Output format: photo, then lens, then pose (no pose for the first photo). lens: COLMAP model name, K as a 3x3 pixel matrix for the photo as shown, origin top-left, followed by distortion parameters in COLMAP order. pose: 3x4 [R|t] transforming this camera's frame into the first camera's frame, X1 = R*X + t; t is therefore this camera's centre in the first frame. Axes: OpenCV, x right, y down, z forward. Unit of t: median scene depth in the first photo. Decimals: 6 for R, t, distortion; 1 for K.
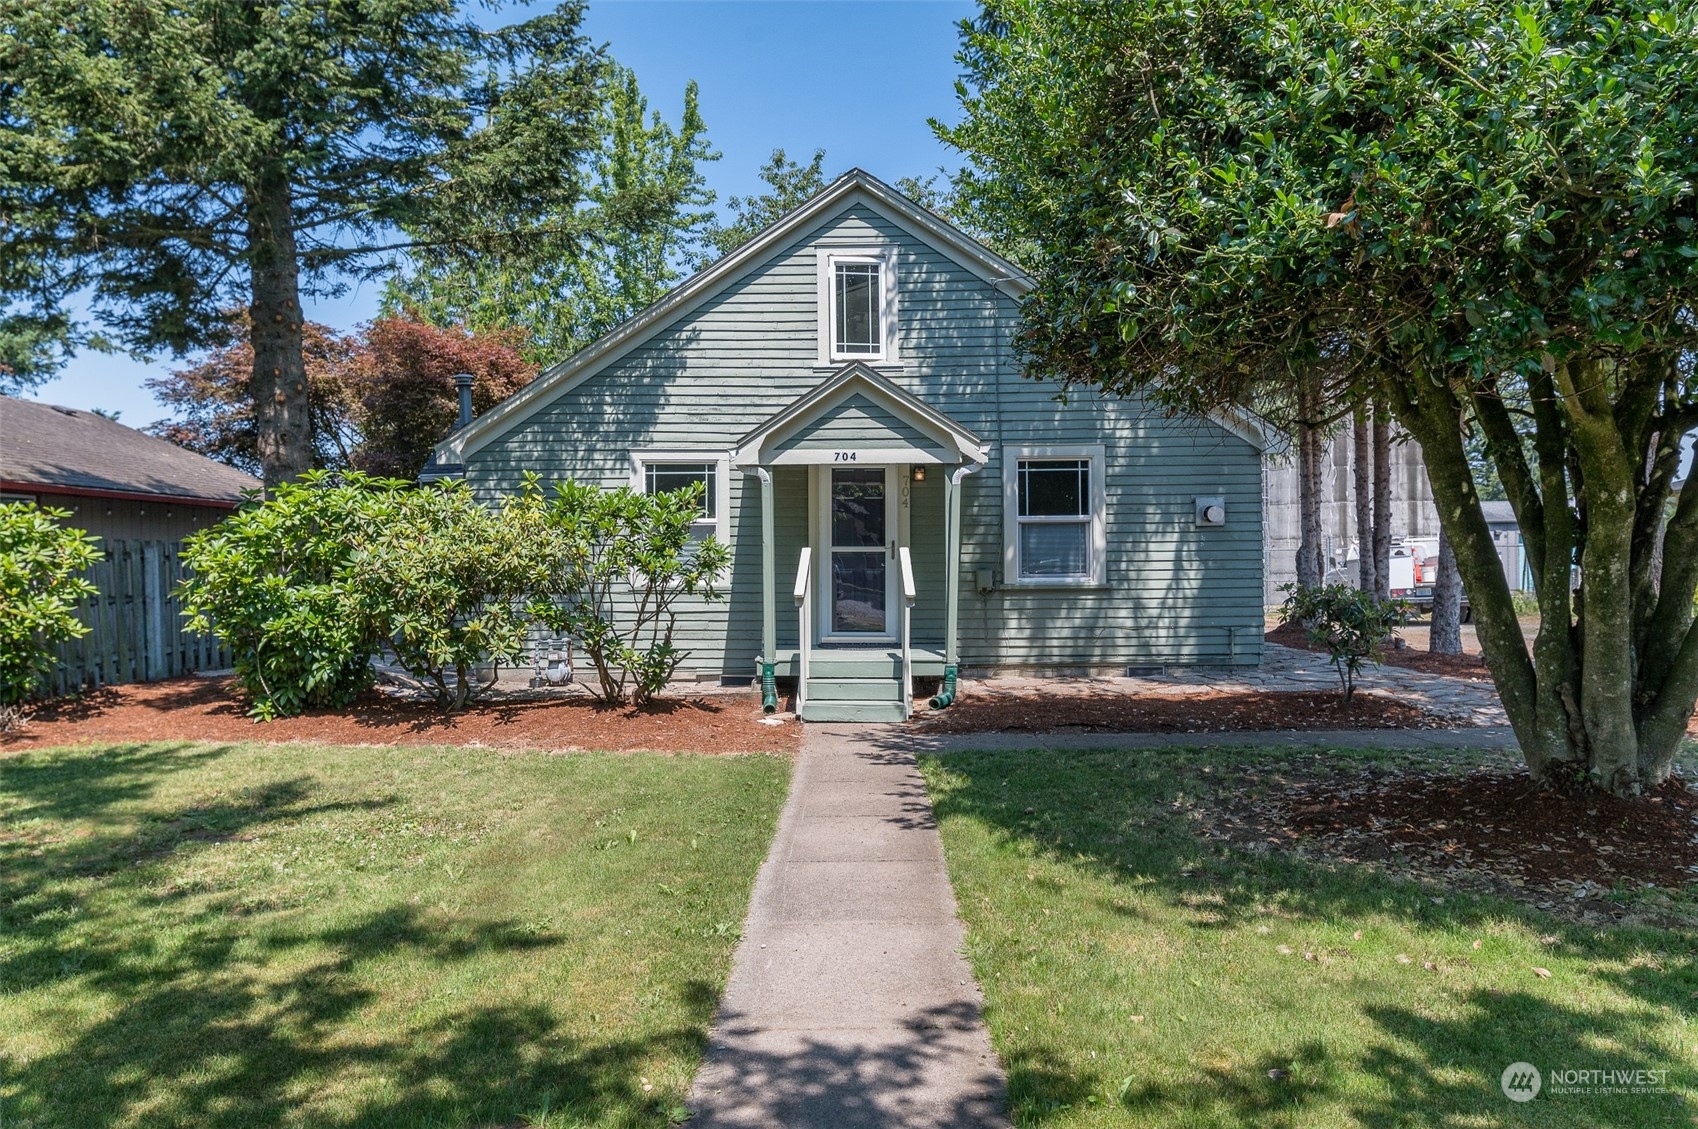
lens RADIAL K [[1113.9, 0, 845.3], [0, 1113.9, 573.5], [0, 0, 1]] dist [0.001827, 0.001488]
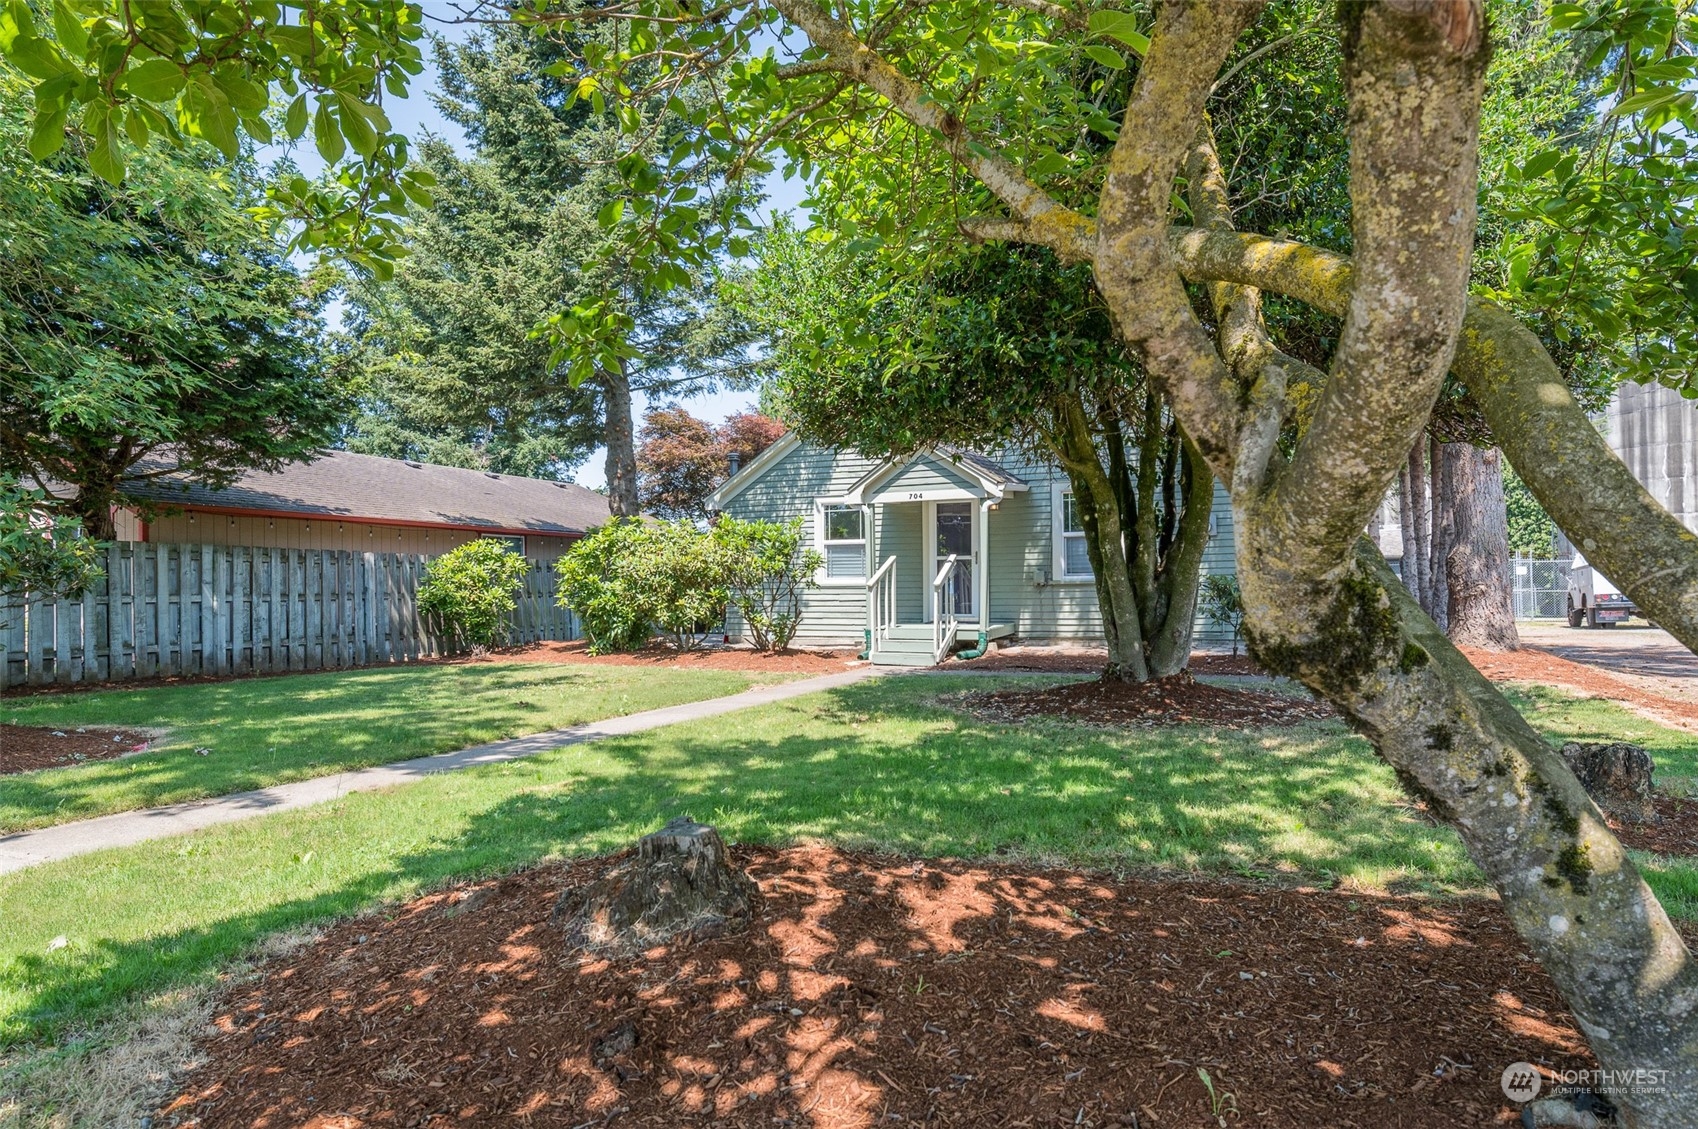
lens RADIAL K [[980.9, 0, 851.7], [0, 980.9, 568.1], [0, 0, 1]] dist [0.005299, 0.000843]
pose [[0.923624, -0.012717, -0.383090, 0.385643], [0.002899, 0.999653, -0.026193, 0.026073], [0.383290, 0.023082, 0.923340, -0.250729]]
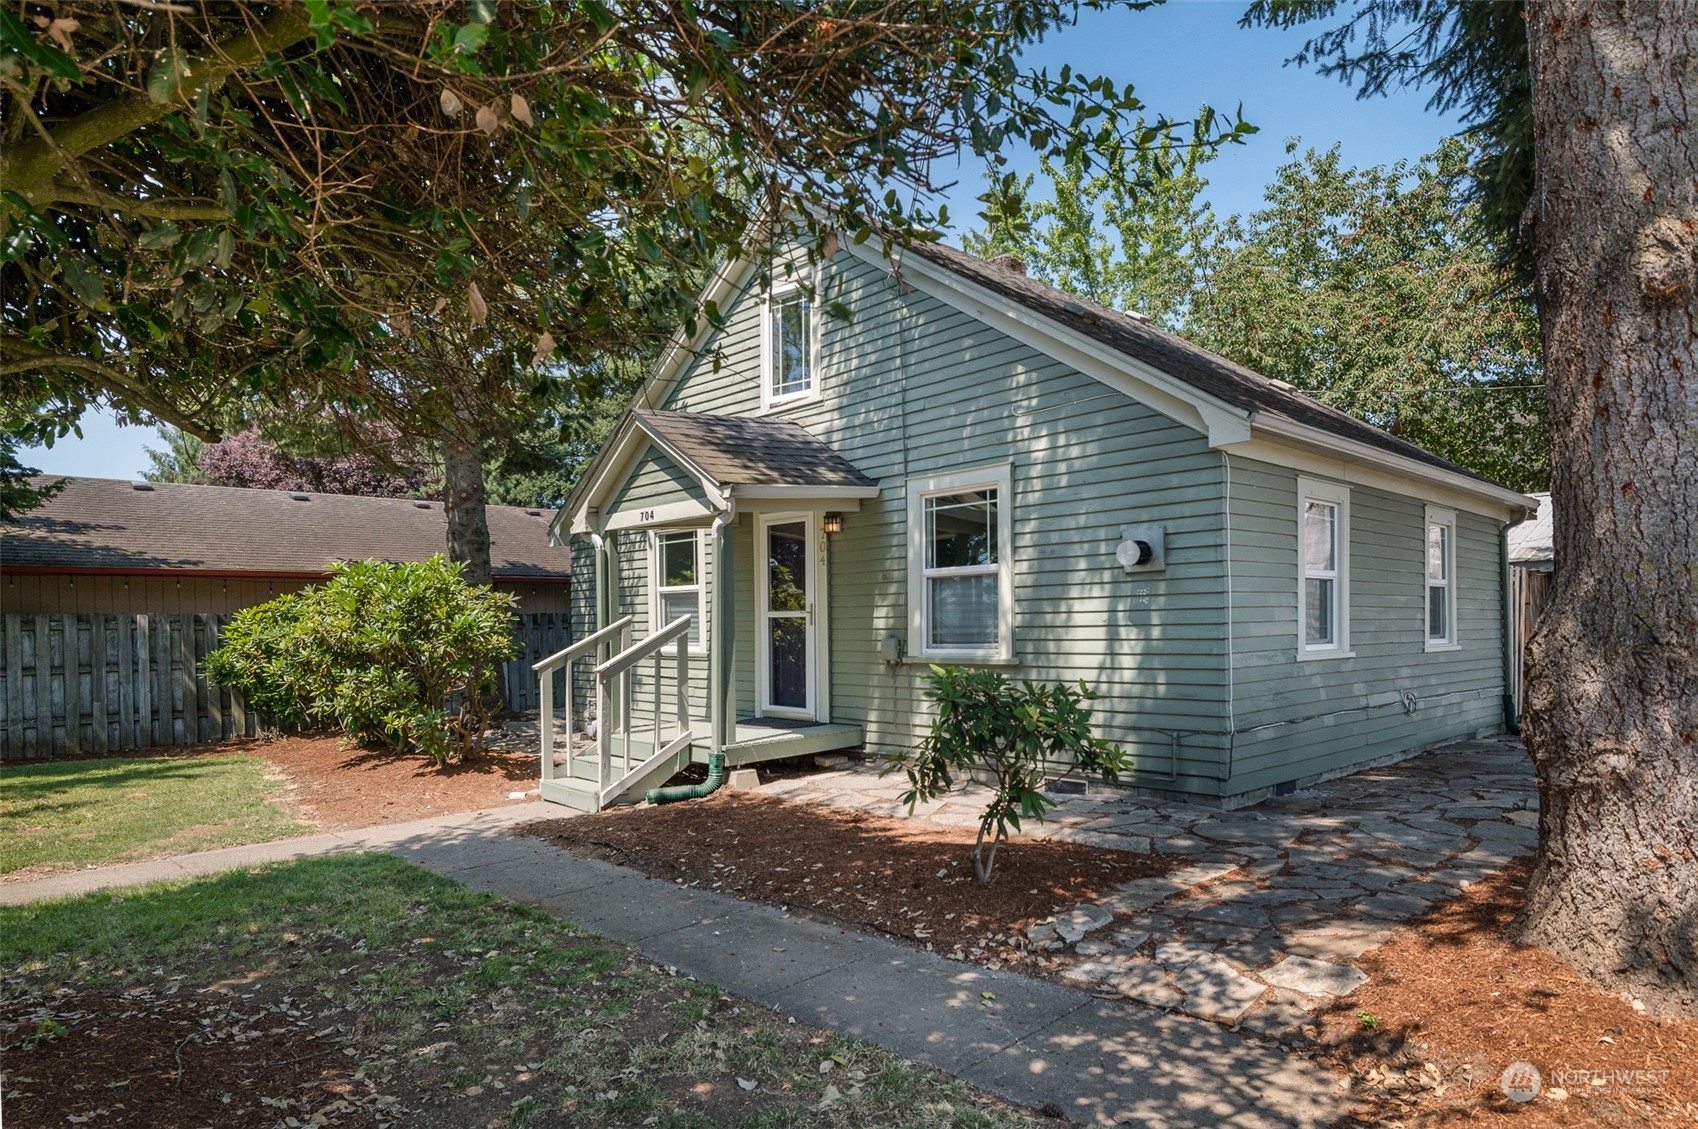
lens RADIAL K [[980.9, 0, 848.6], [0, 980.9, 645.2], [0, 0, 1]] dist [0.005299, 0.000843]
pose [[0.707342, 0.010191, -0.706798, 0.607162], [0.005611, 0.999784, 0.020031, -0.012691], [0.706849, -0.018135, 0.707132, 0.482711]]
